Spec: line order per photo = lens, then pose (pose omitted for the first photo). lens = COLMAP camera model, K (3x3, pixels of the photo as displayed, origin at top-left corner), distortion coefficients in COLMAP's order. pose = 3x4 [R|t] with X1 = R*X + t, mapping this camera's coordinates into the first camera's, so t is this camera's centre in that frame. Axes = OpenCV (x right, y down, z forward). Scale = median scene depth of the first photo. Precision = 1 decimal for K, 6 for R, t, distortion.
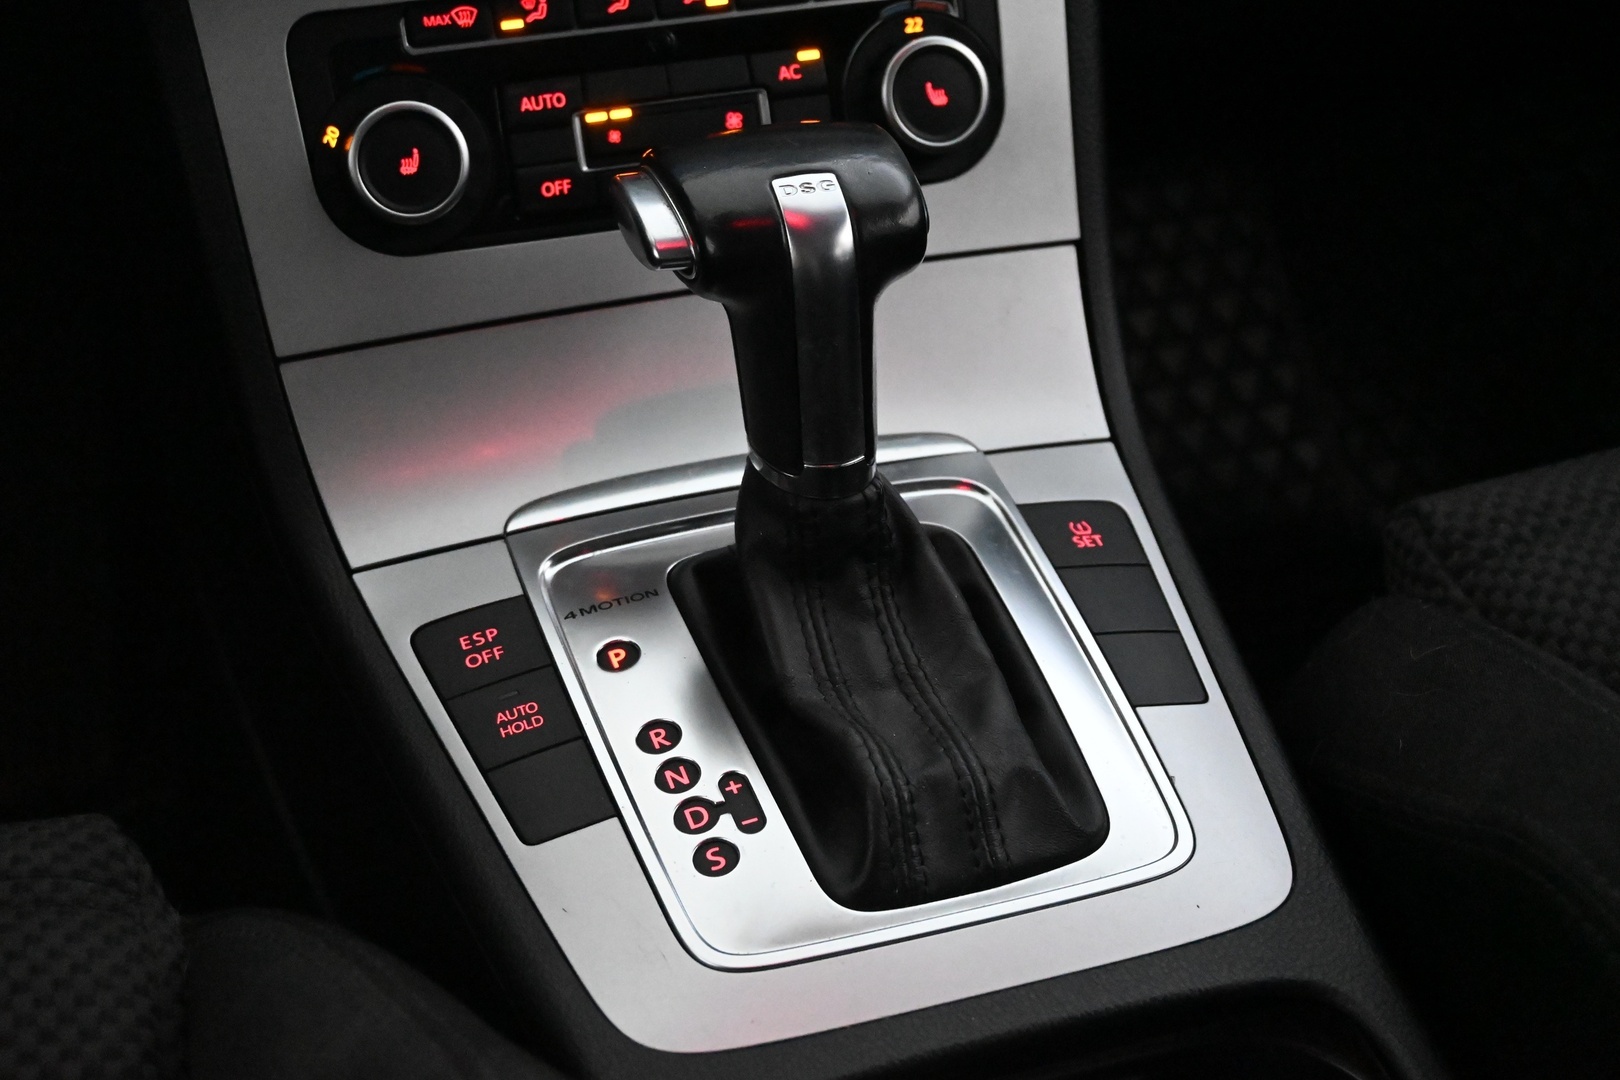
lens RADIAL K [[2586.1, 0, 810.5], [0, 2586.1, 541.2], [0, 0, 1]] dist [0.016714, 0.000000]
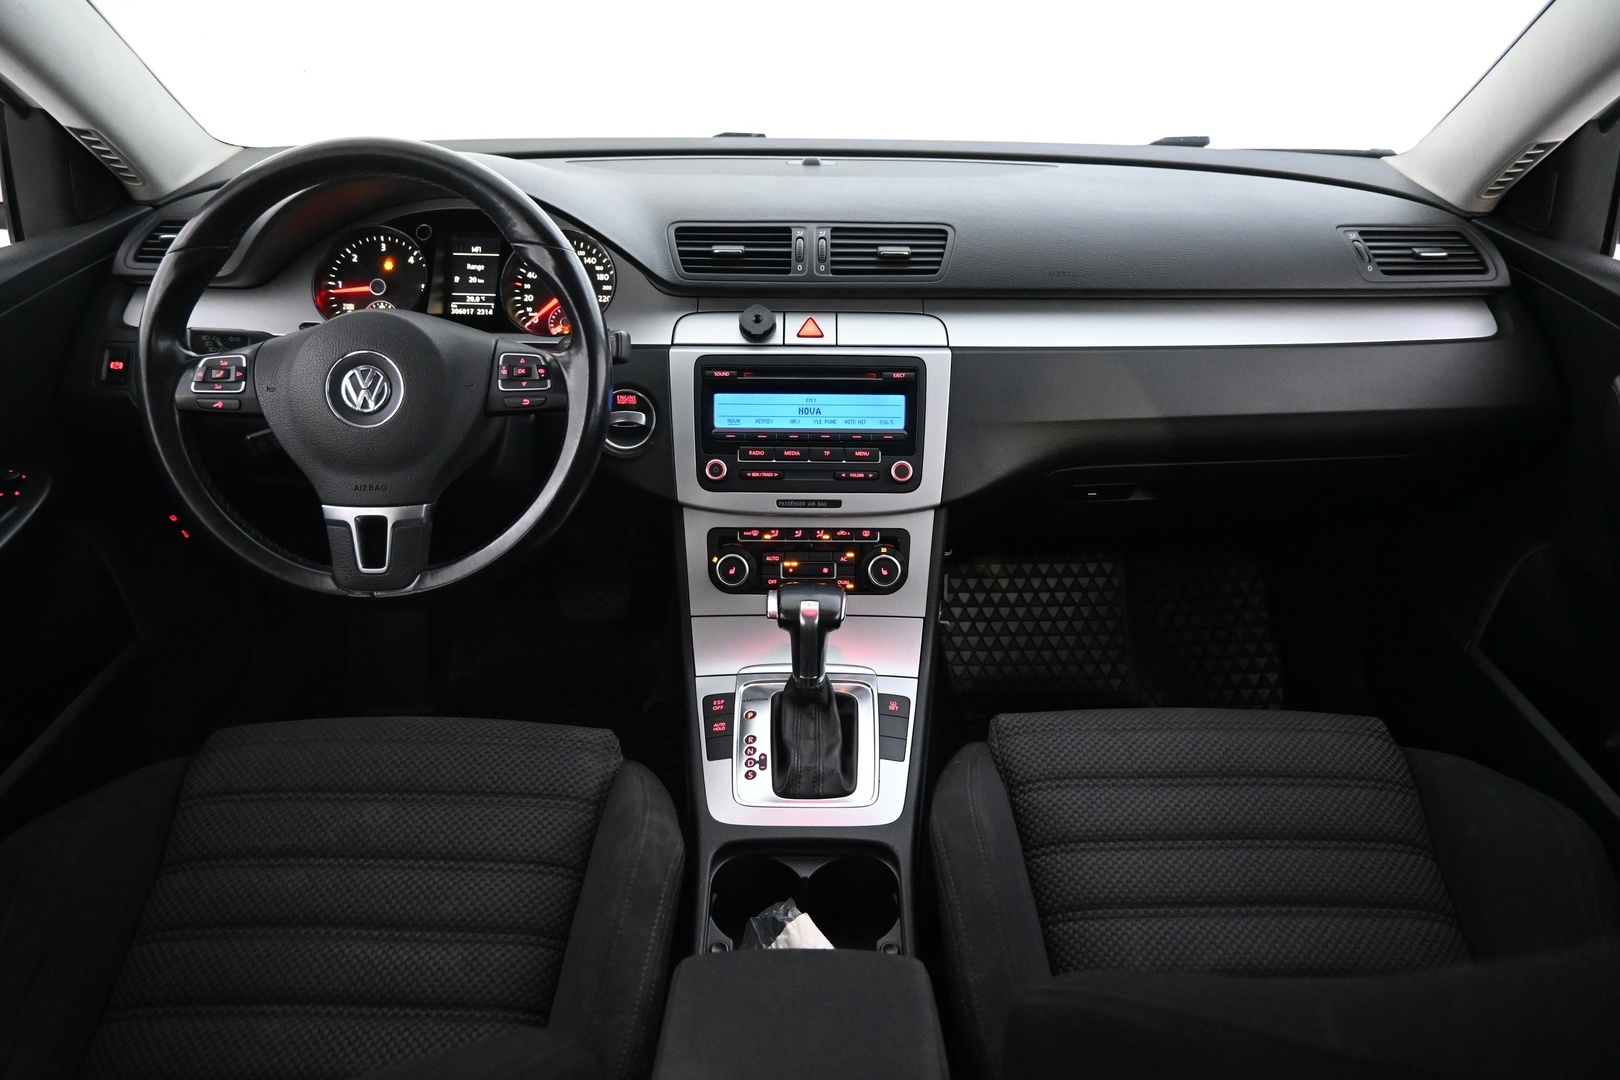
lens RADIAL K [[1091.1, 0, 806.7], [0, 1091.1, 542.9], [0, 0, 1]] dist [-0.001670, -0.000149]
pose [[0.941597, 0.163999, -0.294107, 0.398265], [-0.176377, 0.984195, -0.015875, -0.177497], [0.286855, 0.066822, 0.955641, -0.471649]]
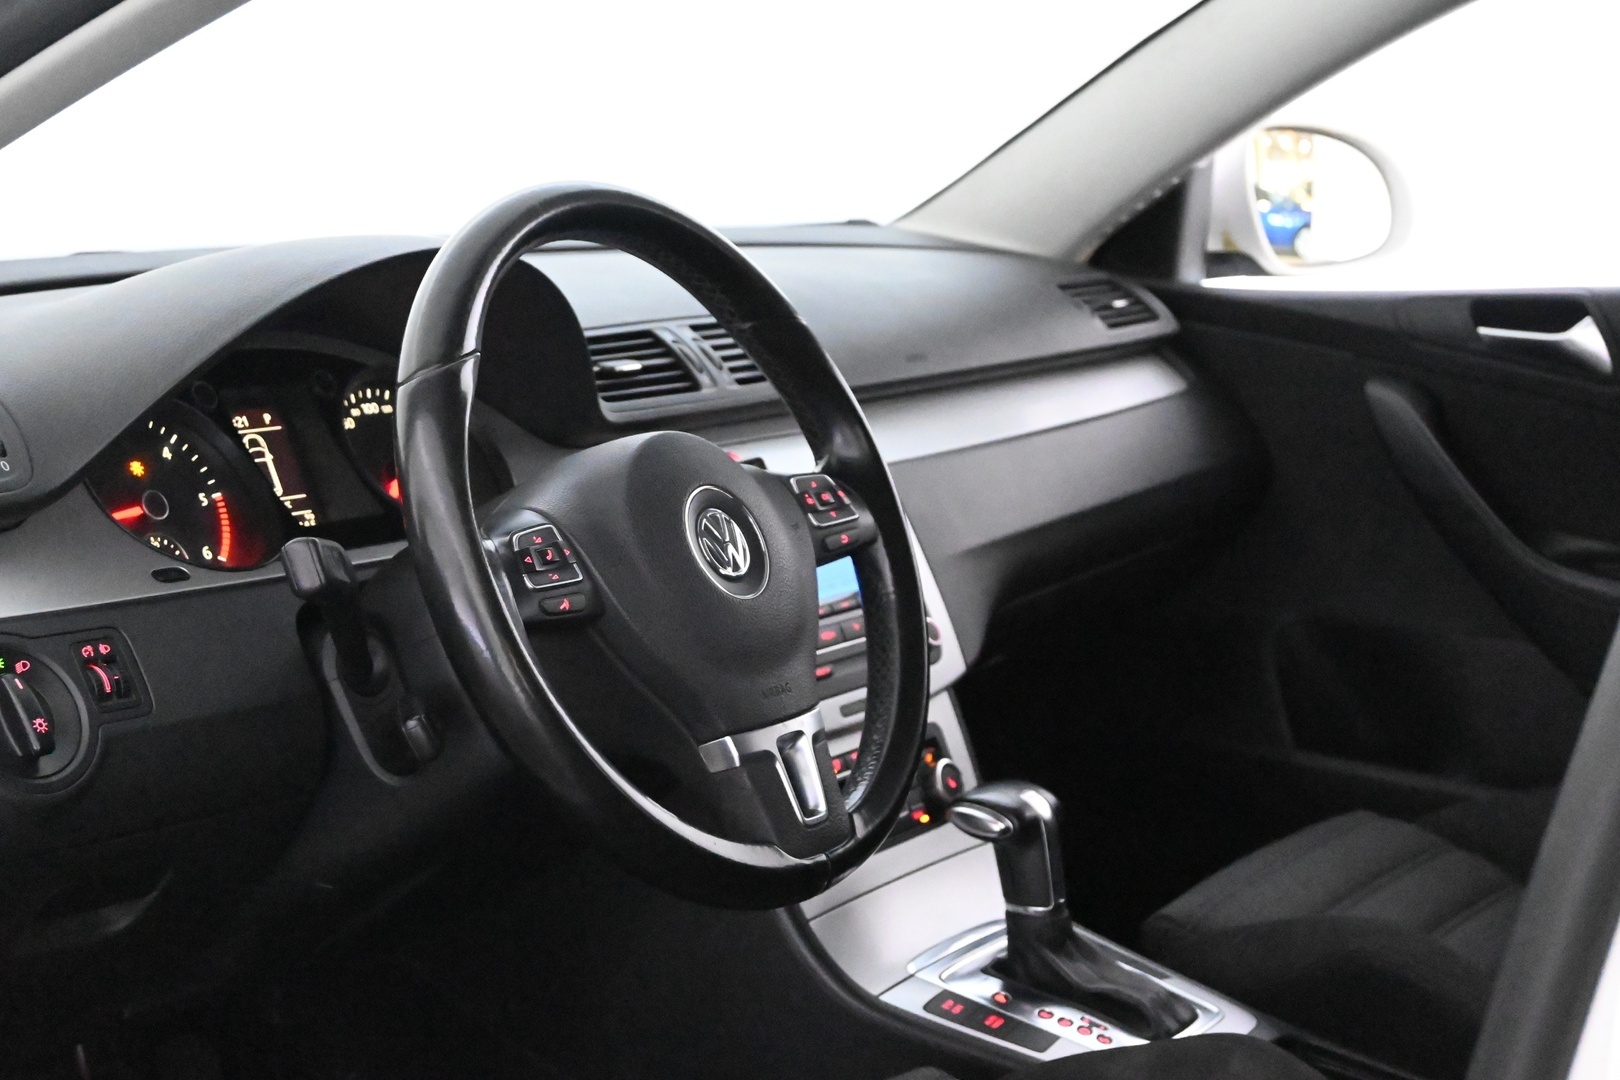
lens RADIAL K [[2891.1, 0, 813.4], [0, 2891.1, 541.5], [0, 0, 1]] dist [-0.048595, 0.000000]
pose [[0.795049, -0.084589, 0.600617, -1.692741], [0.294442, 0.919550, -0.260253, 0.286231], [-0.530283, 0.383761, 0.755994, -1.054695]]
